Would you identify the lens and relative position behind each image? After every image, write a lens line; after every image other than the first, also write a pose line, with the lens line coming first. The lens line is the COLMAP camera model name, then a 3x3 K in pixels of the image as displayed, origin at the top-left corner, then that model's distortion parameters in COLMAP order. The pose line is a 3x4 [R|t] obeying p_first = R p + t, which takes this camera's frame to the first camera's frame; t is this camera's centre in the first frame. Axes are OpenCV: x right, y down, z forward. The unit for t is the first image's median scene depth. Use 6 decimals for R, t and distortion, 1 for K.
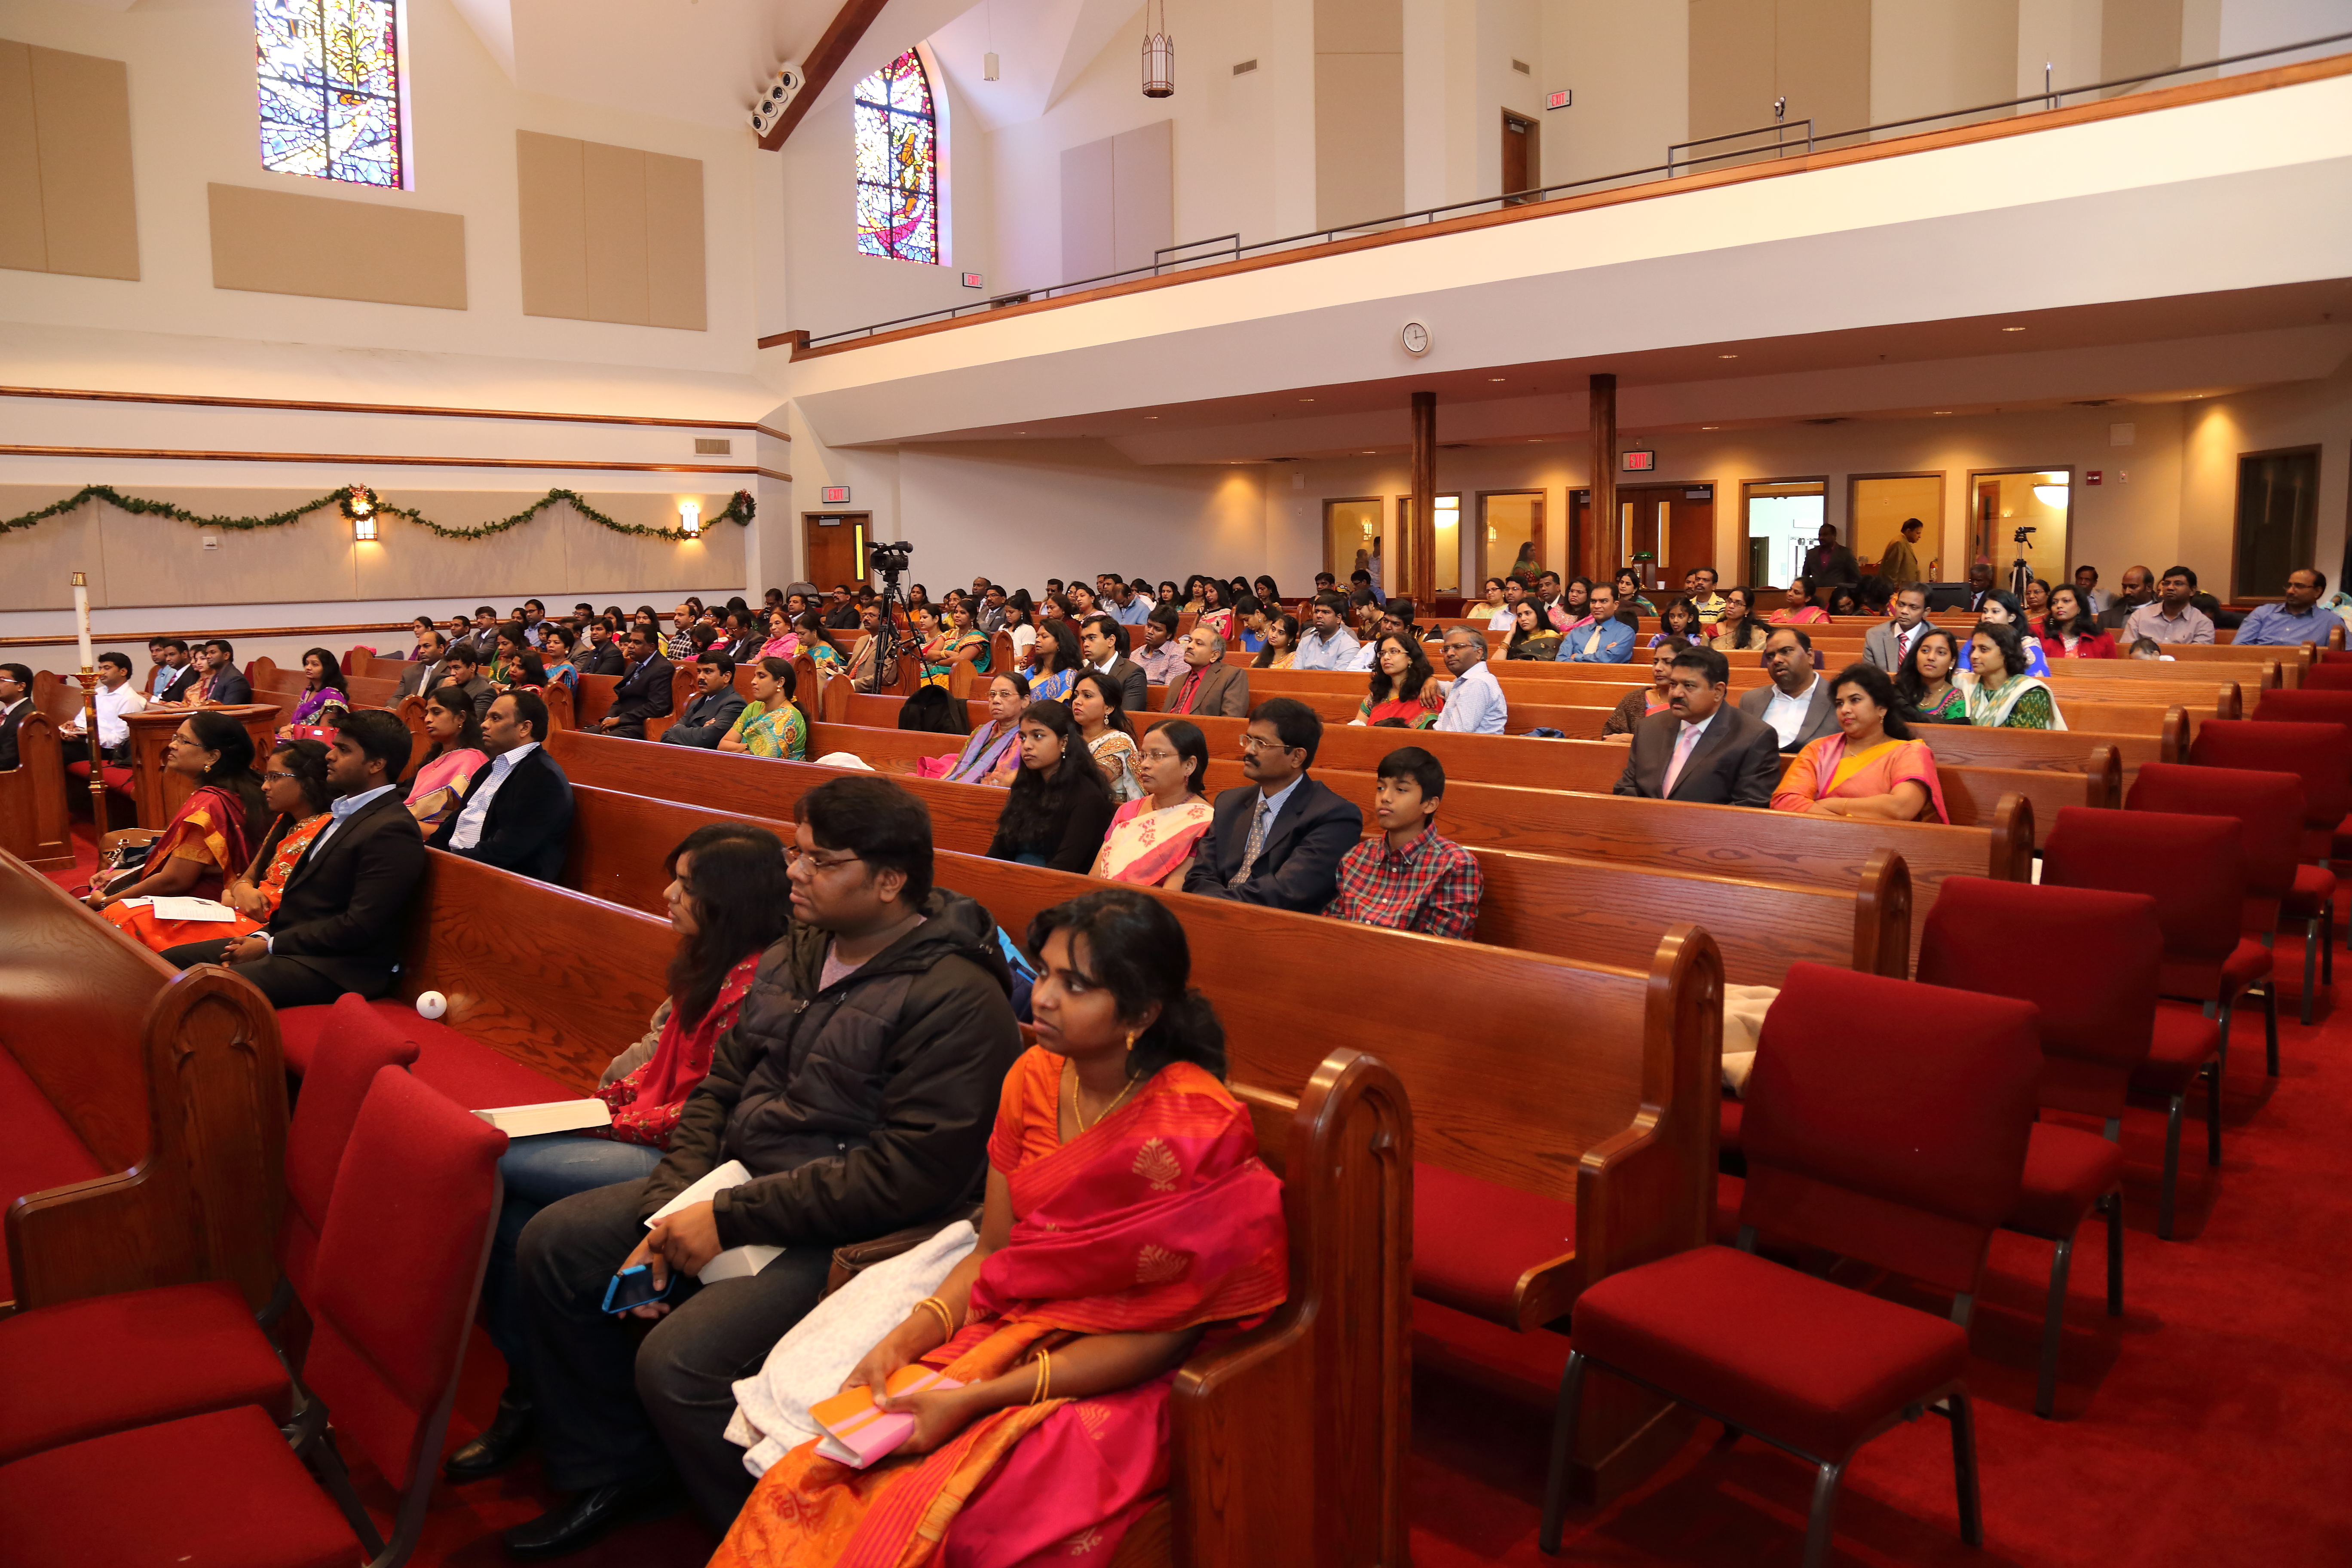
lens RADIAL K [[1586.2, 0, 1176.0], [0, 1586.2, 784.0], [0, 0, 1]] dist [-0.003045, 0.005360]
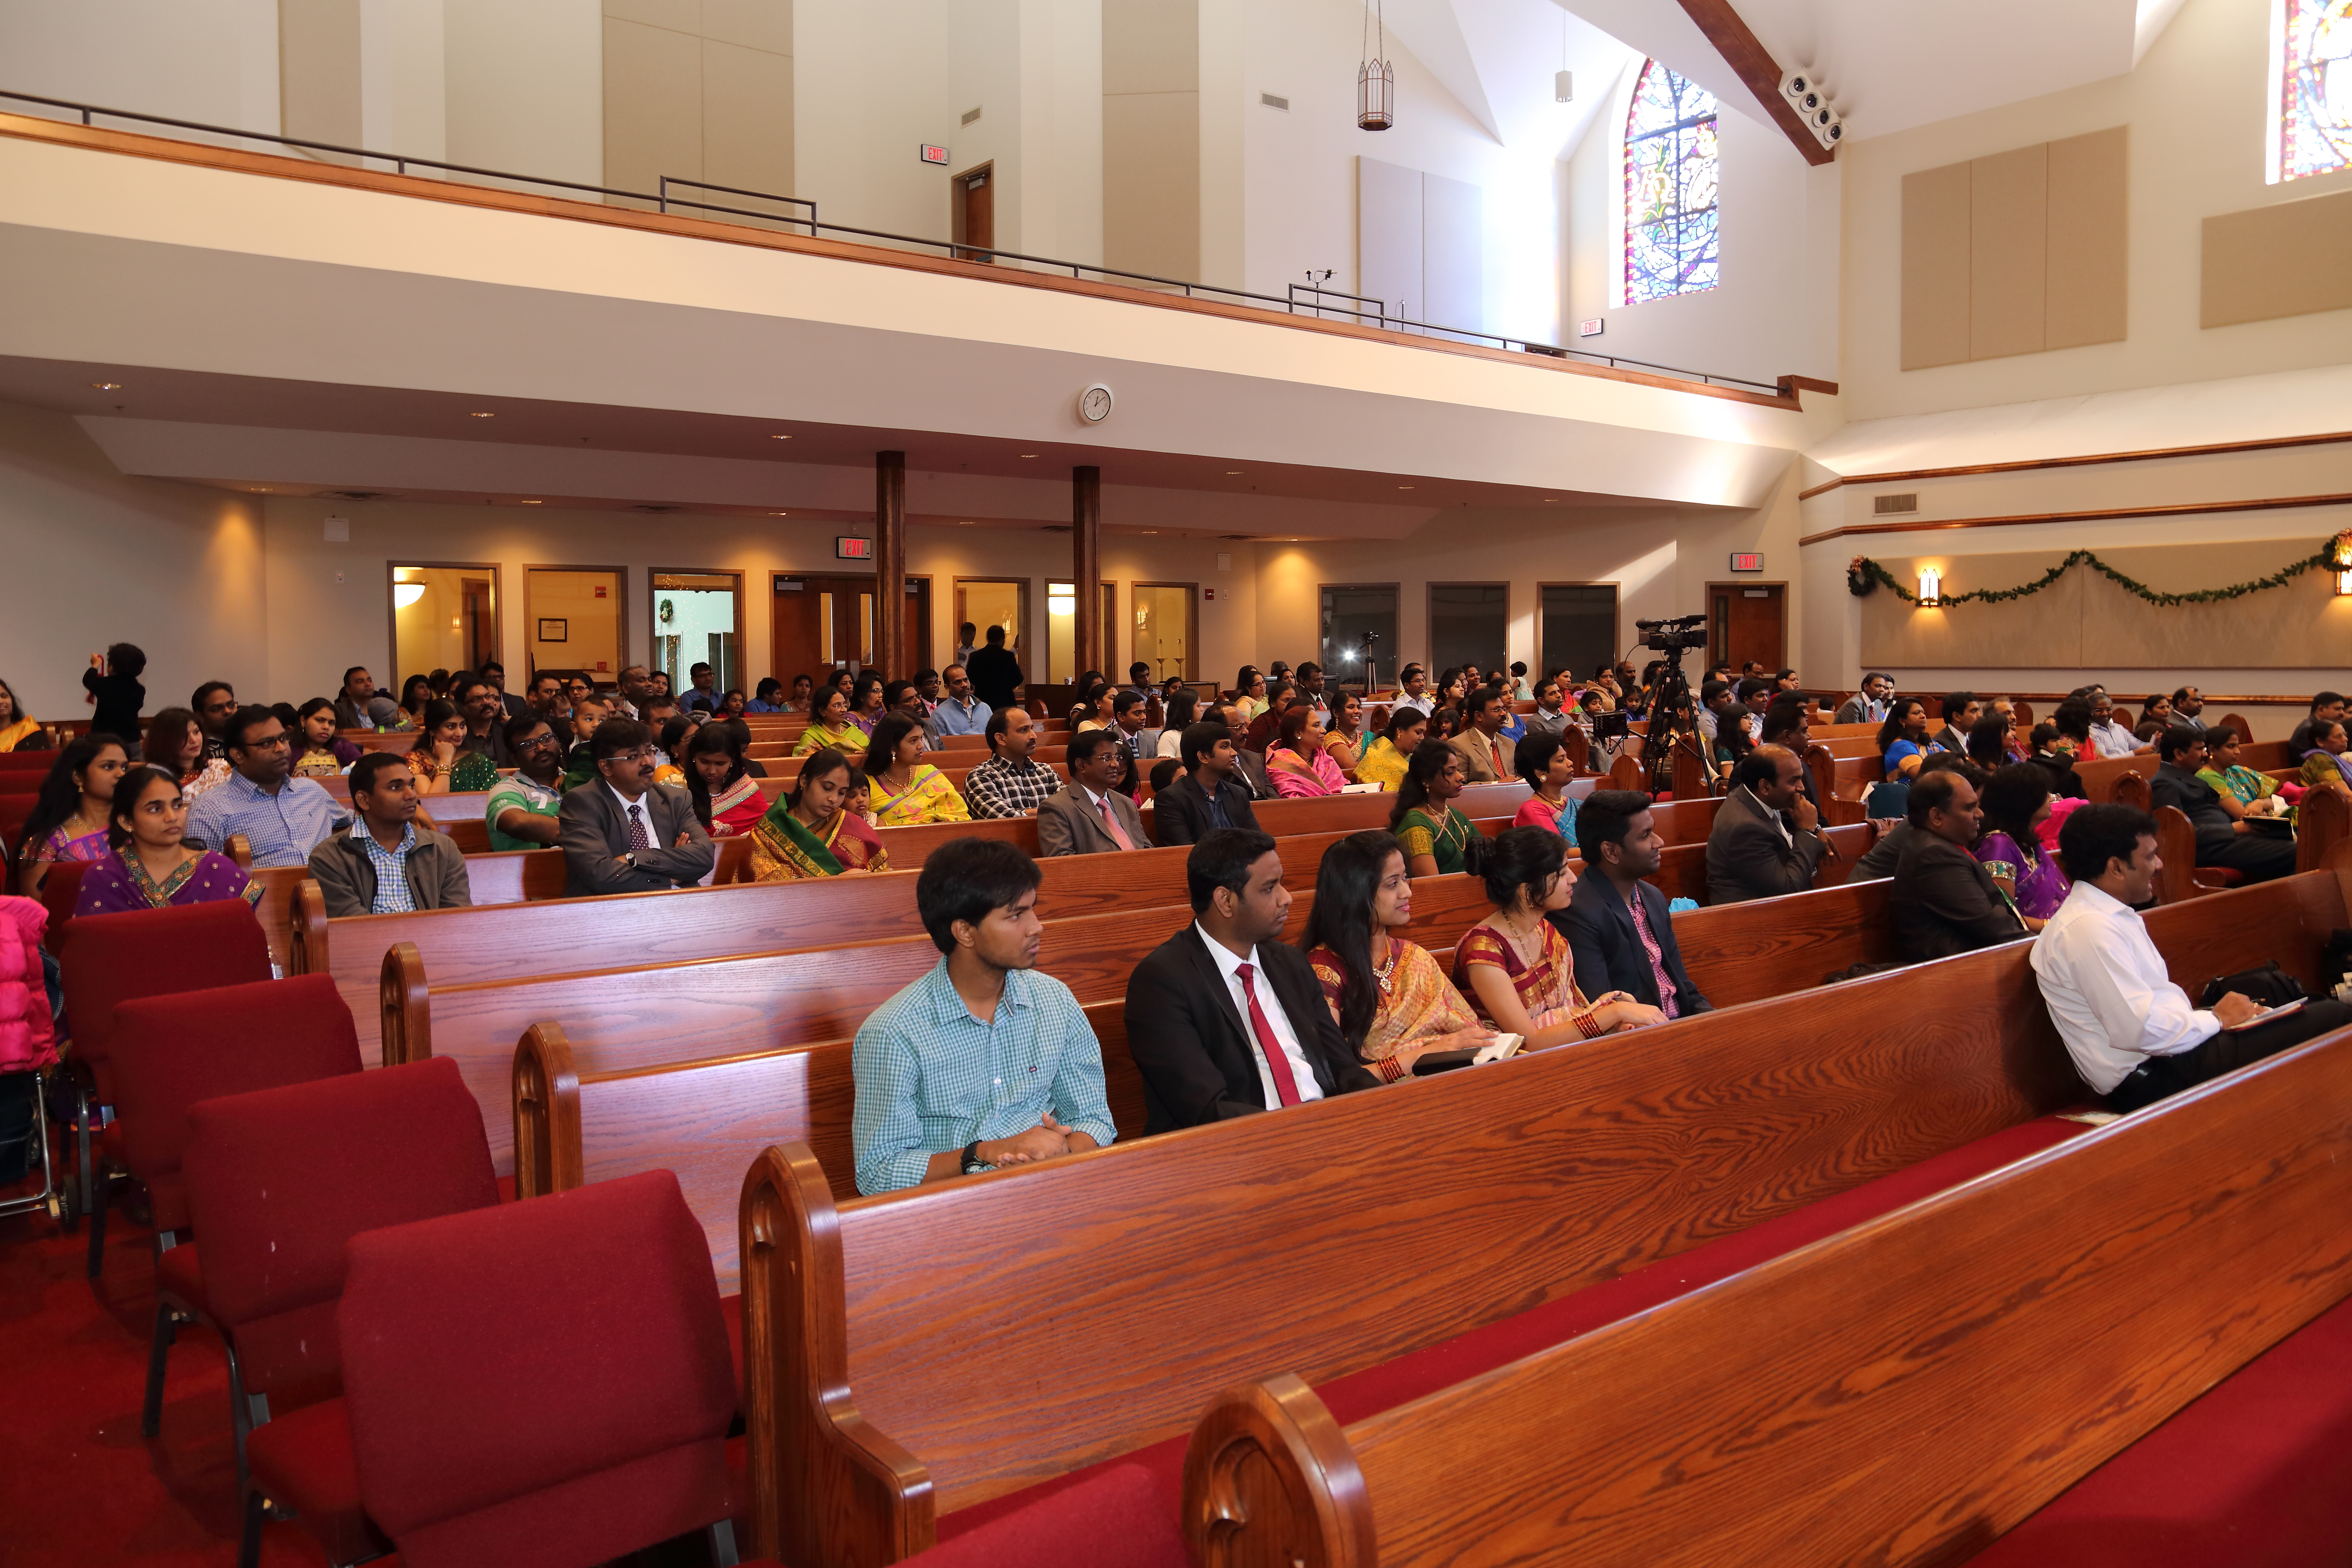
lens RADIAL K [[1949.1, 0, 1176.0], [0, 1949.1, 784.0], [0, 0, 1]] dist [0.014252, 0.005032]
pose [[0.076494, -0.053328, 0.995643, -0.895120], [0.142942, 0.988840, 0.041981, -0.103587], [-0.986771, 0.139108, 0.083263, 0.842781]]
